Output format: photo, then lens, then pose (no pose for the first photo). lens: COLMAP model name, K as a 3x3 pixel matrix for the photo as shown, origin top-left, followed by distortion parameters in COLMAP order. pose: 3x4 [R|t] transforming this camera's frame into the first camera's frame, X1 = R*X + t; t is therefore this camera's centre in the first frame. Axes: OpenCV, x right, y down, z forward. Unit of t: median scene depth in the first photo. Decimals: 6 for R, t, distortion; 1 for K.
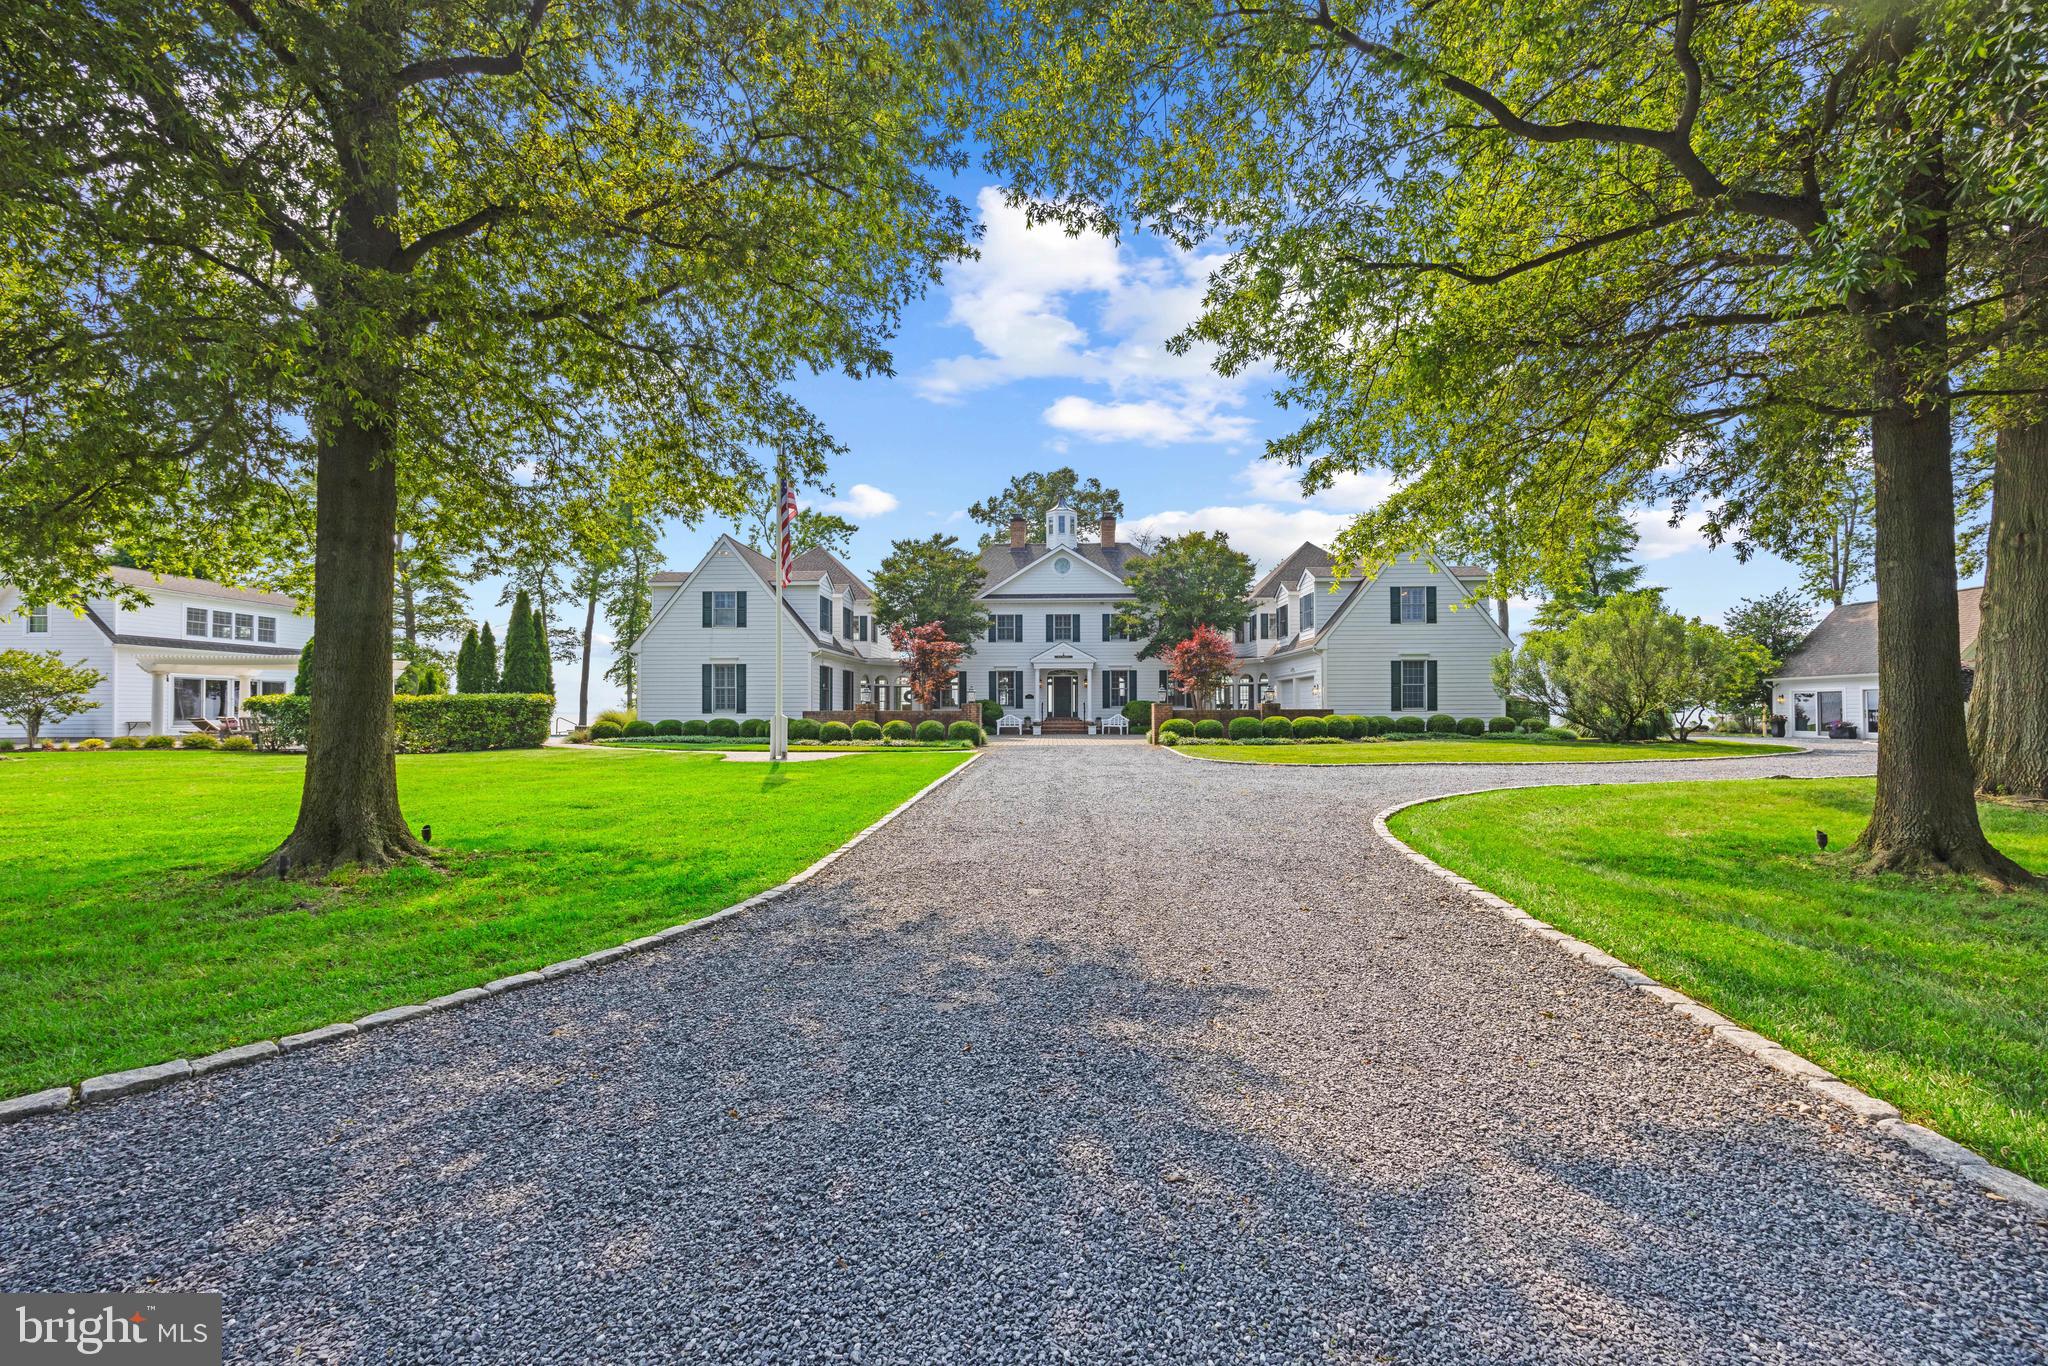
lens RADIAL K [[833.7, 0, 1024.0], [0, 833.7, 683.0], [0, 0, 1]] dist [-0.000346, 0.000044]
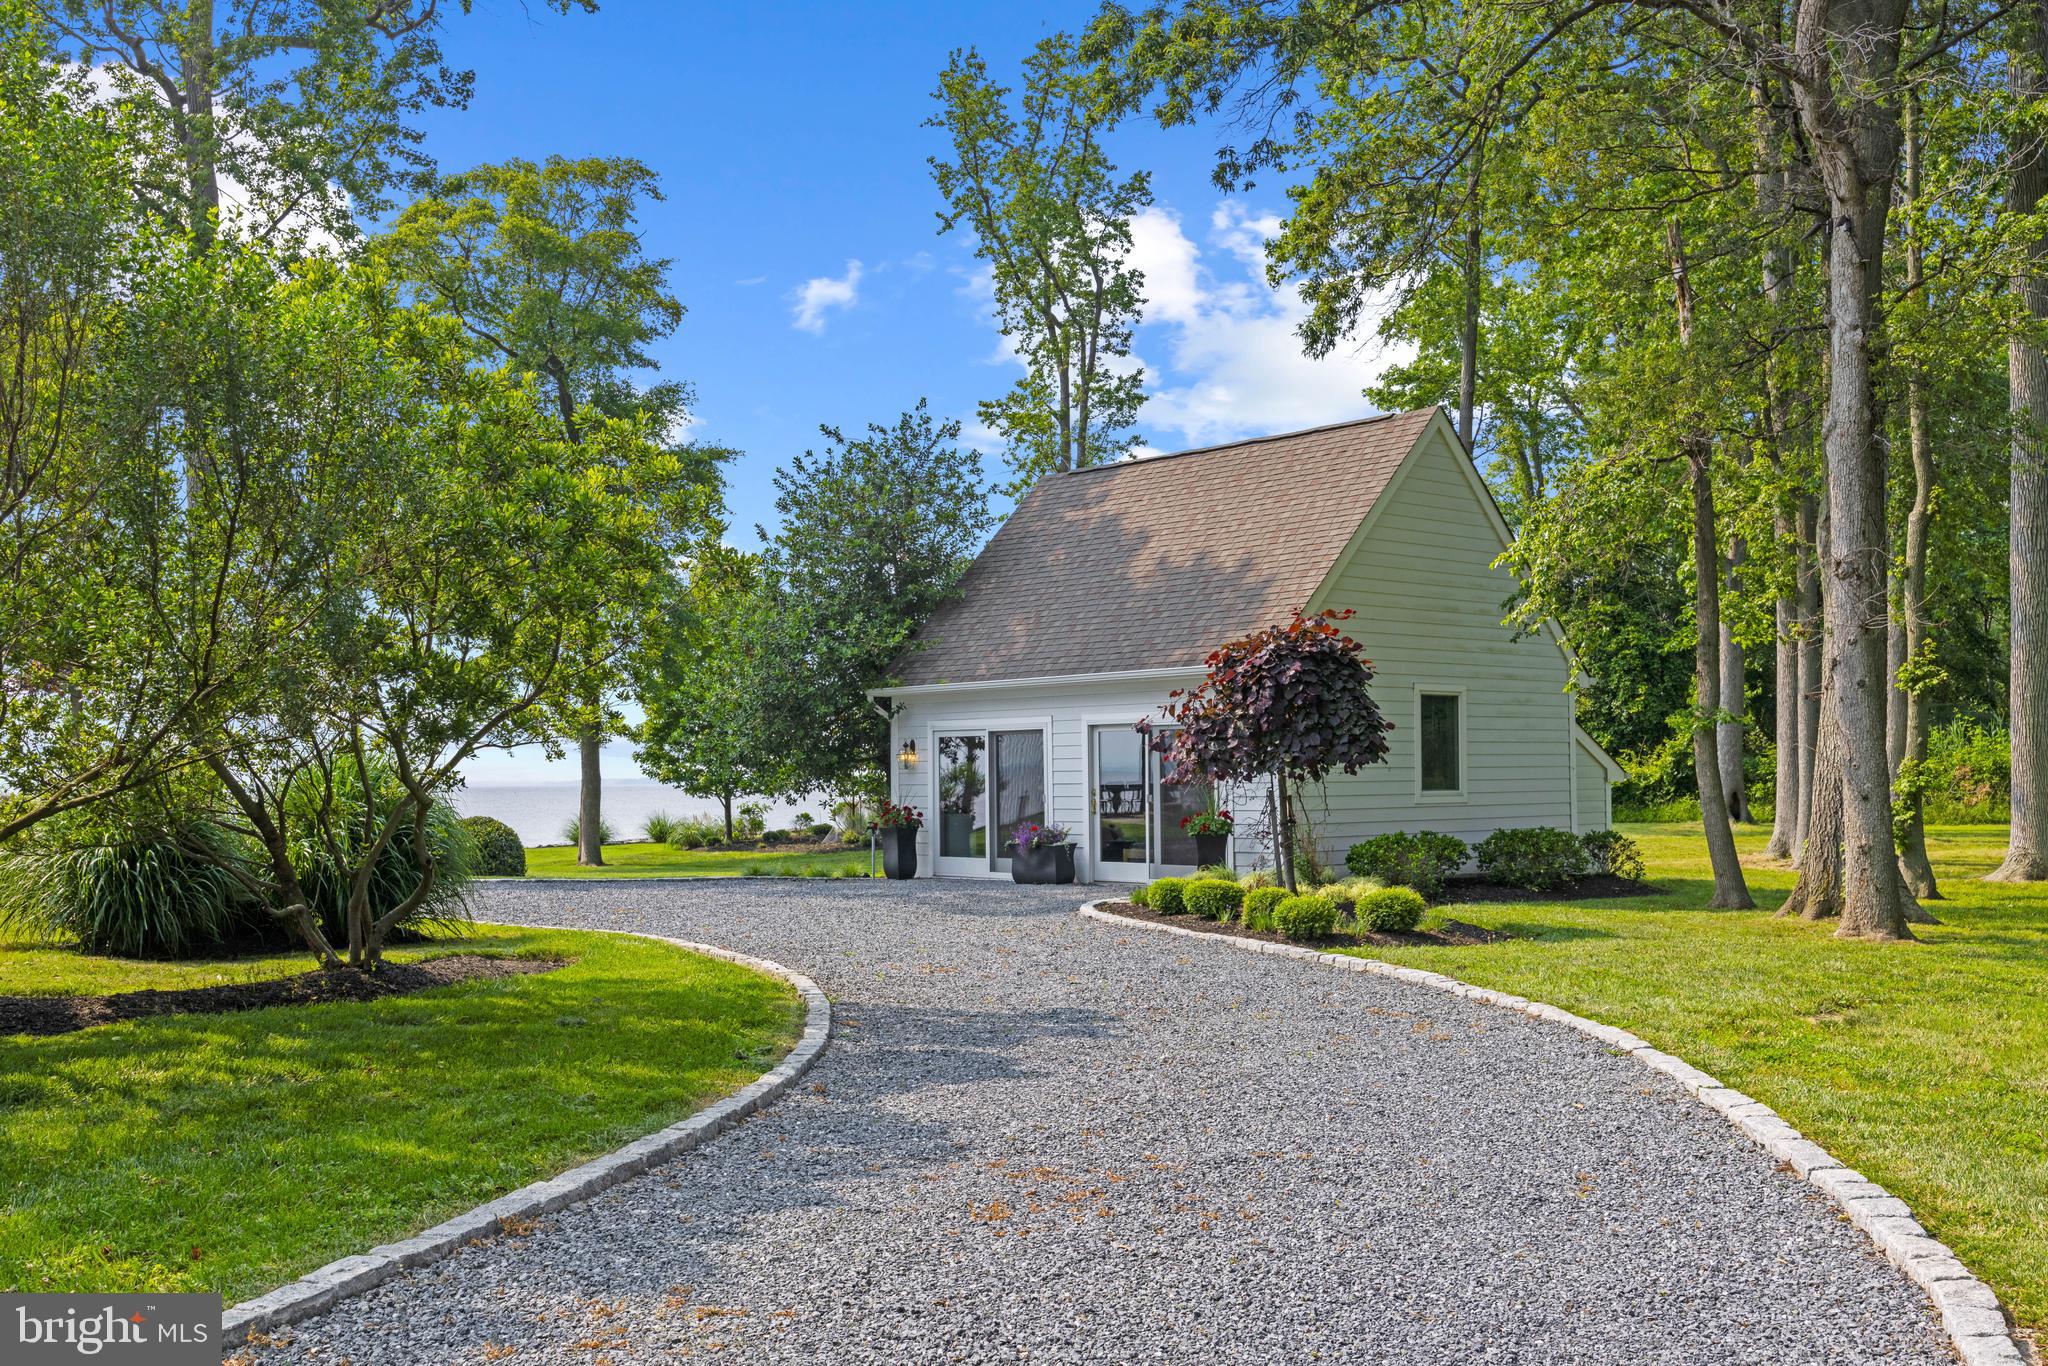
lens RADIAL K [[2079.6, 0, 1024.0], [0, 2079.6, 683.0], [0, 0, 1]] dist [0.000084, -0.000266]
pose [[0.734565, 0.019427, 0.678260, 0.314695], [-0.013422, 0.999810, -0.014101, 0.002404], [-0.678405, 0.001254, 0.734687, 0.304161]]
